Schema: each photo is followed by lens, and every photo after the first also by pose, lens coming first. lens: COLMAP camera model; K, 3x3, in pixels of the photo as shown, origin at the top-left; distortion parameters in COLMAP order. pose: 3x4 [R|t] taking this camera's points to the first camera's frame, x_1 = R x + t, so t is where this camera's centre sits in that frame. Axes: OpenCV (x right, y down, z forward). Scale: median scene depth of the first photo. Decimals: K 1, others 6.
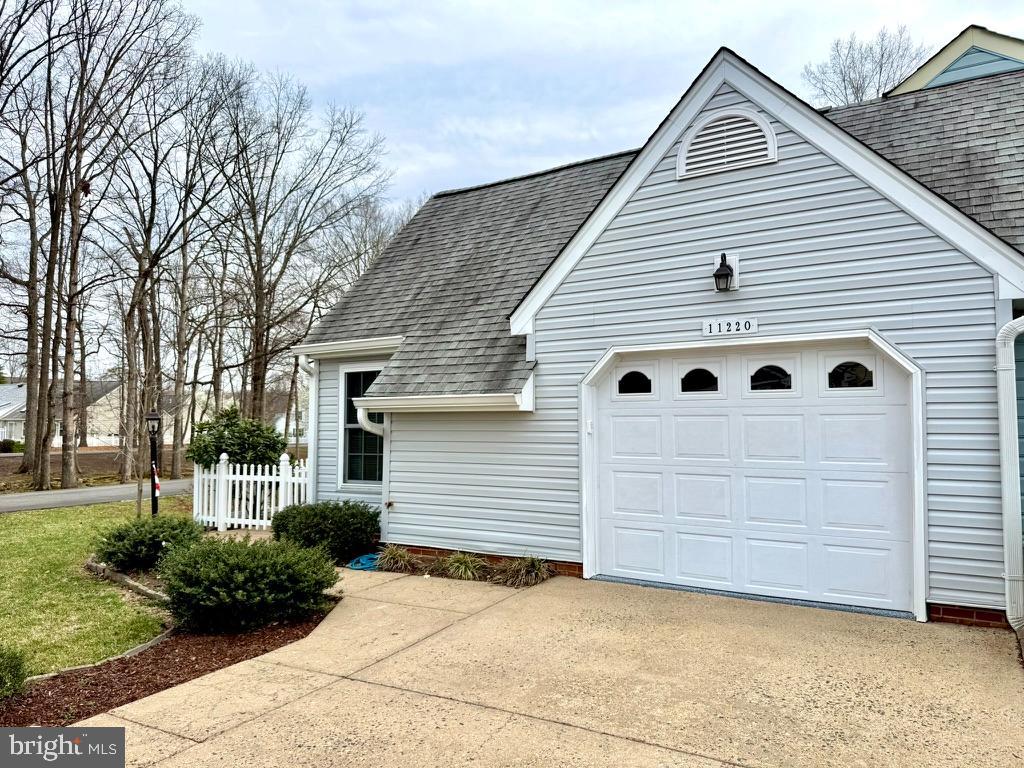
lens RADIAL K [[727.0, 0, 514.2], [0, 727.0, 391.6], [0, 0, 1]] dist [0.003370, -0.005870]
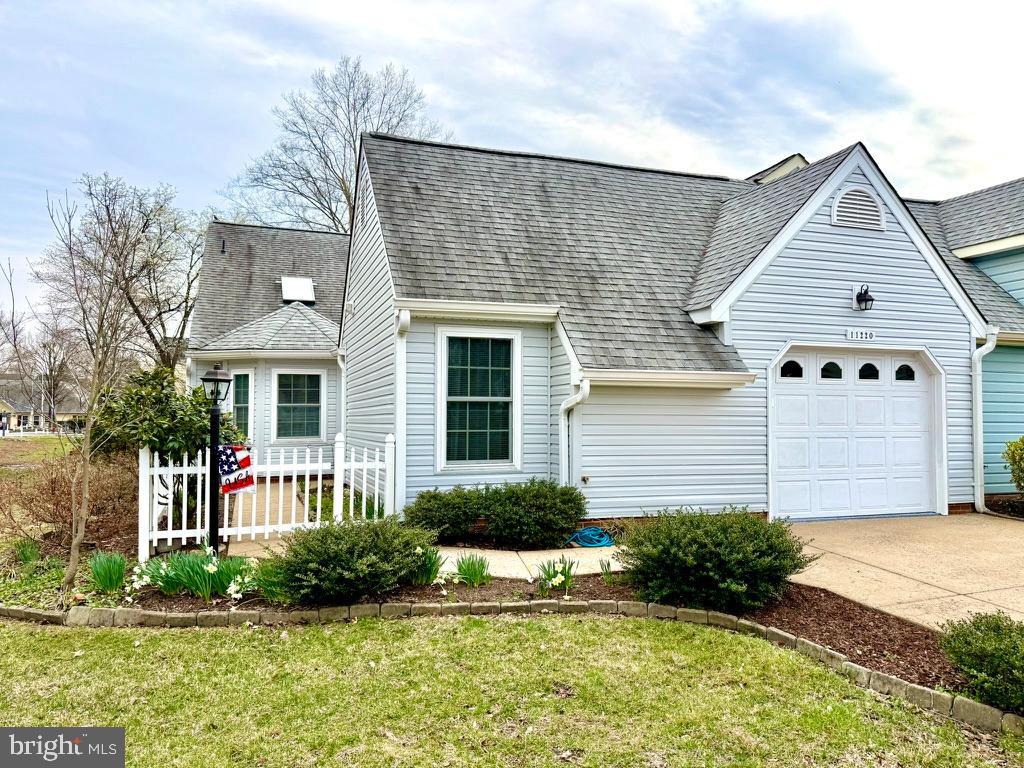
lens RADIAL K [[727.0, 0, 511.0], [0, 727.0, 380.5], [0, 0, 1]] dist [0.003370, -0.005870]
pose [[0.634116, 0.033259, 0.772522, -1.249943], [-0.048958, 0.998797, -0.002814, 0.039208], [-0.771687, -0.036036, 0.634981, 0.597473]]
